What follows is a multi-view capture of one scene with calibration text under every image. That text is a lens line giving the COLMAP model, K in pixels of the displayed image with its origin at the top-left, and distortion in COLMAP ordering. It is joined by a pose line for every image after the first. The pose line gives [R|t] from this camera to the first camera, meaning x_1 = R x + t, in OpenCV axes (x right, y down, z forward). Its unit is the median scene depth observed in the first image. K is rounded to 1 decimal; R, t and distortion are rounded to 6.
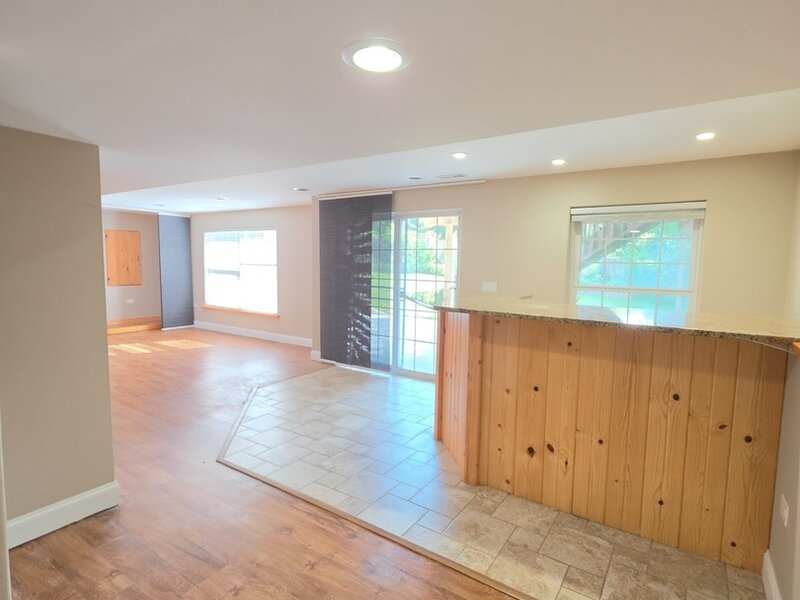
lens RADIAL K [[427.8, 0, 404.1], [0, 427.8, 301.5], [0, 0, 1]] dist [0.016748, -0.007625]
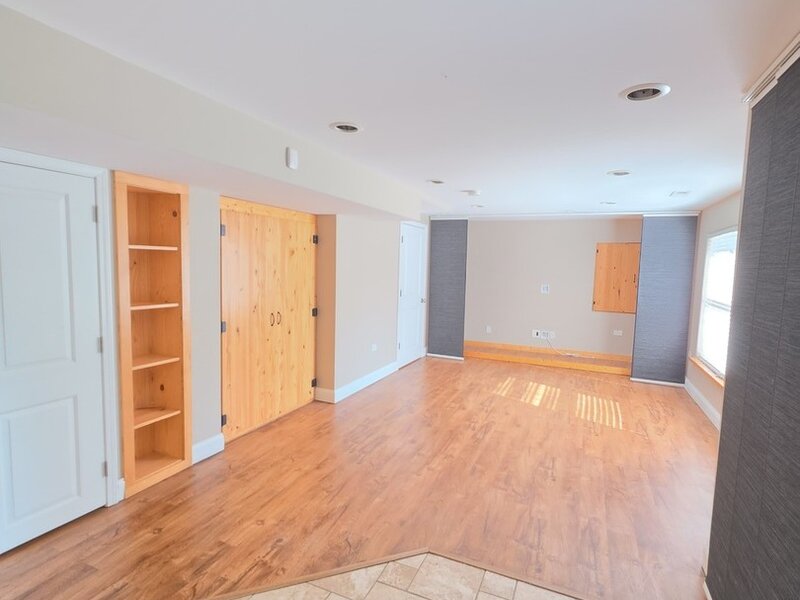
lens RADIAL K [[427.8, 0, 404.1], [0, 427.8, 301.5], [0, 0, 1]] dist [0.016748, -0.007625]
pose [[0.178228, 0.074964, -0.981130, 0.057504], [-0.117660, 0.991563, 0.054388, -0.055567], [0.976929, 0.105746, 0.185544, 0.486323]]
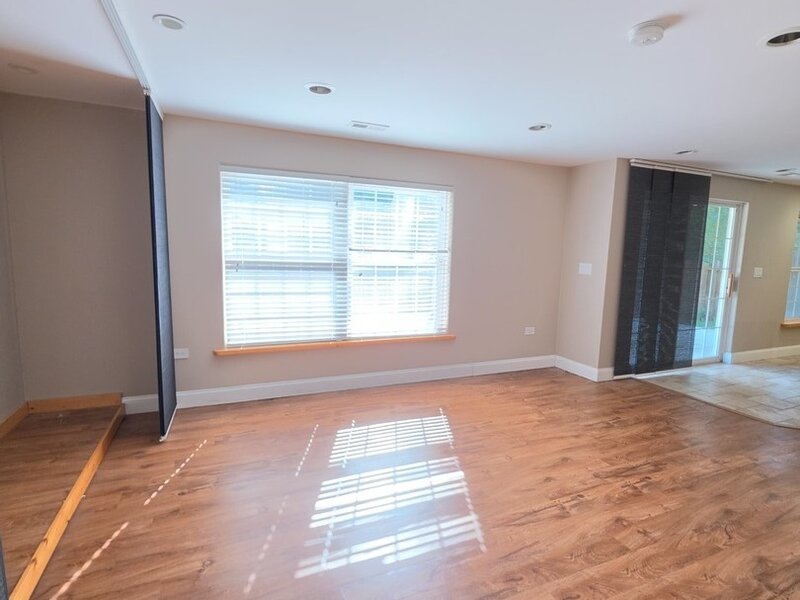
lens RADIAL K [[427.8, 0, 404.1], [0, 427.8, 301.5], [0, 0, 1]] dist [0.016748, -0.007625]
pose [[0.540274, -0.106945, 0.834665, -0.733094], [0.059405, 0.994264, 0.088942, -0.064477], [-0.839389, 0.001530, 0.543528, 0.643305]]
